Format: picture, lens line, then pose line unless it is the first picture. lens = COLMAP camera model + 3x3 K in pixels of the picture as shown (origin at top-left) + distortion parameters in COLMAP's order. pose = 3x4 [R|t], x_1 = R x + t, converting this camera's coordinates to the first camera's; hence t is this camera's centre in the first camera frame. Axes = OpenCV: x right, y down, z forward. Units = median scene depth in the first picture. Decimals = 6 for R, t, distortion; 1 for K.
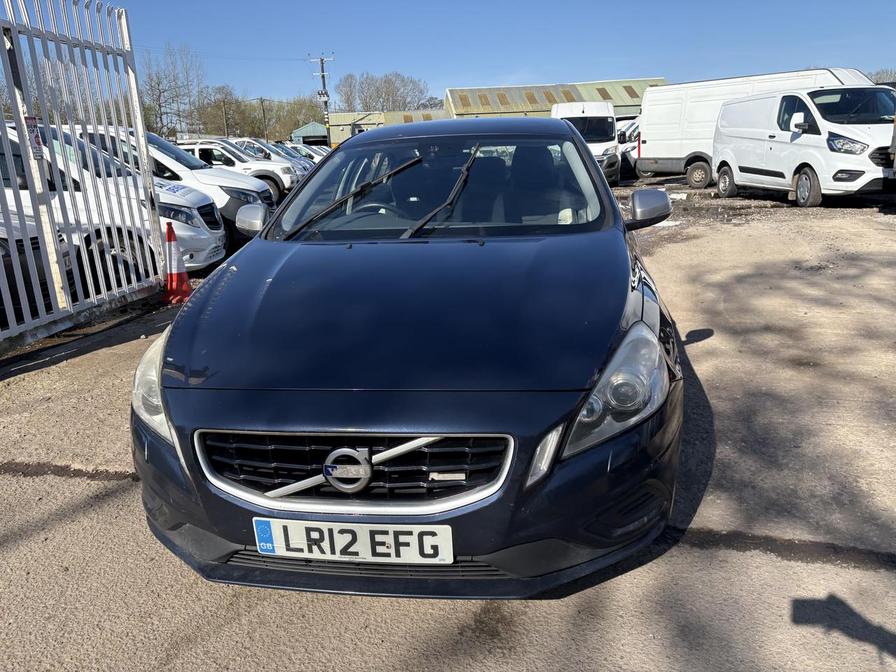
lens RADIAL K [[672.5, 0, 452.1], [0, 672.5, 337.6], [0, 0, 1]] dist [0.036693, -0.030838]
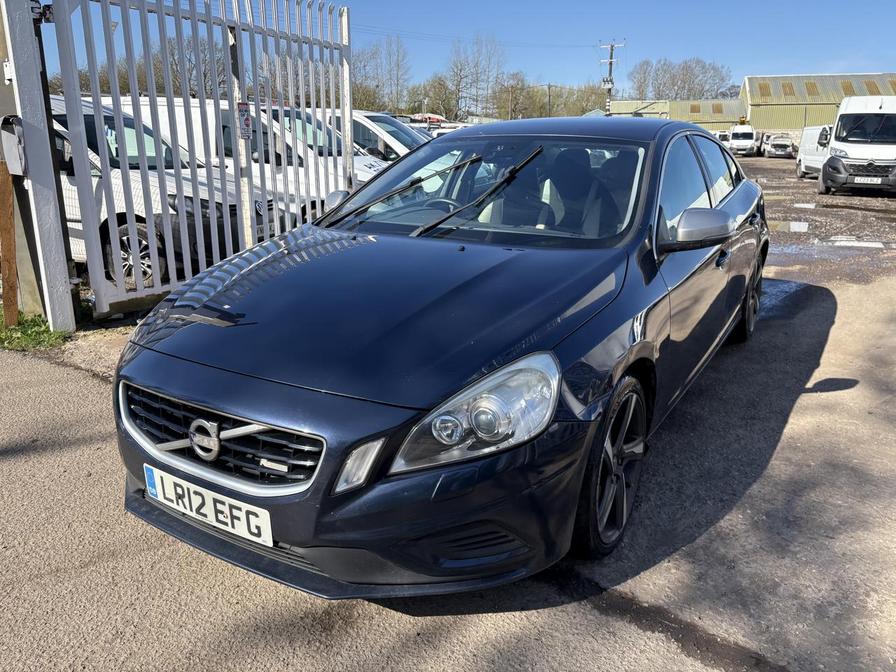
lens RADIAL K [[672.5, 0, 452.8], [0, 672.5, 334.5], [0, 0, 1]] dist [0.036693, -0.030838]
pose [[0.919663, 0.152629, -0.361834, 0.350483], [-0.147727, 0.988163, 0.041354, -0.046853], [0.363863, 0.015421, 0.931325, 0.067888]]
